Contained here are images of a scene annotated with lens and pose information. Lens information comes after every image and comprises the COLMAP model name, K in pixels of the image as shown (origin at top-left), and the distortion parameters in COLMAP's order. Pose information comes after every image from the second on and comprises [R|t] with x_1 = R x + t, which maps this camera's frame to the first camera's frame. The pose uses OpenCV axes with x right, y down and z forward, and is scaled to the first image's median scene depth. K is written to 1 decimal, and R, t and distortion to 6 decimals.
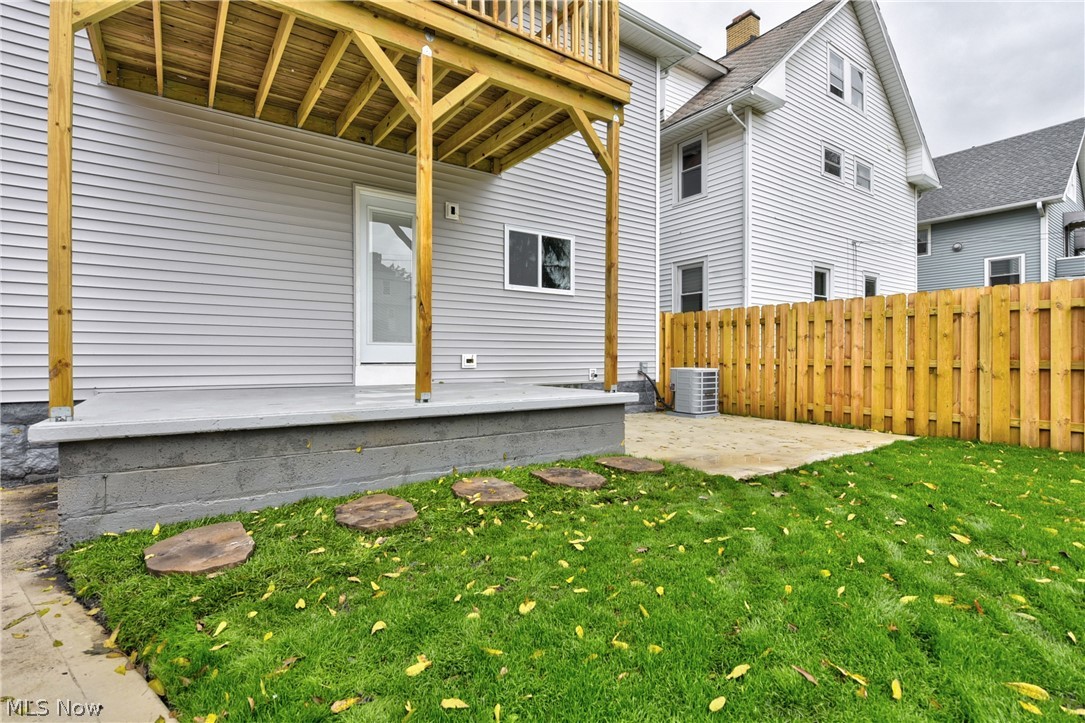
lens RADIAL K [[515.2, 0, 544.9], [0, 515.2, 359.1], [0, 0, 1]] dist [0.000673, 0.000259]
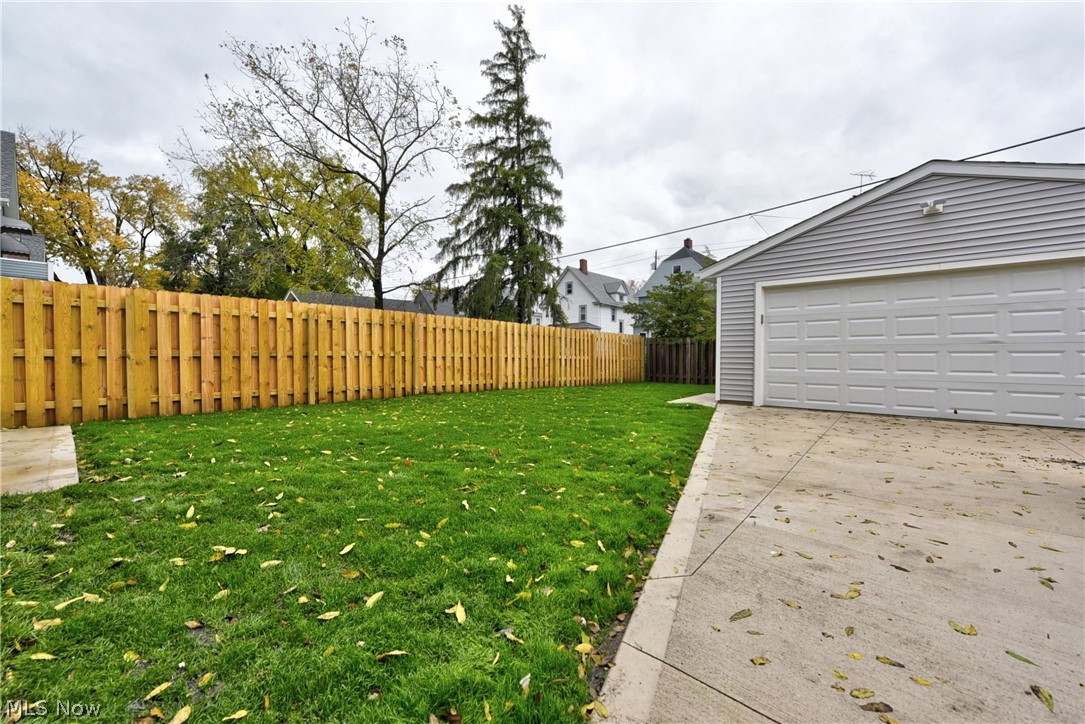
lens RADIAL K [[435.1, 0, 545.6], [0, 435.1, 361.3], [0, 0, 1]] dist [0.001693, 0.000103]
pose [[-0.182142, -0.021818, 0.983030, -0.313952], [-0.001204, 0.999758, 0.021966, 0.005276], [-0.983271, 0.002817, -0.182125, 0.241333]]
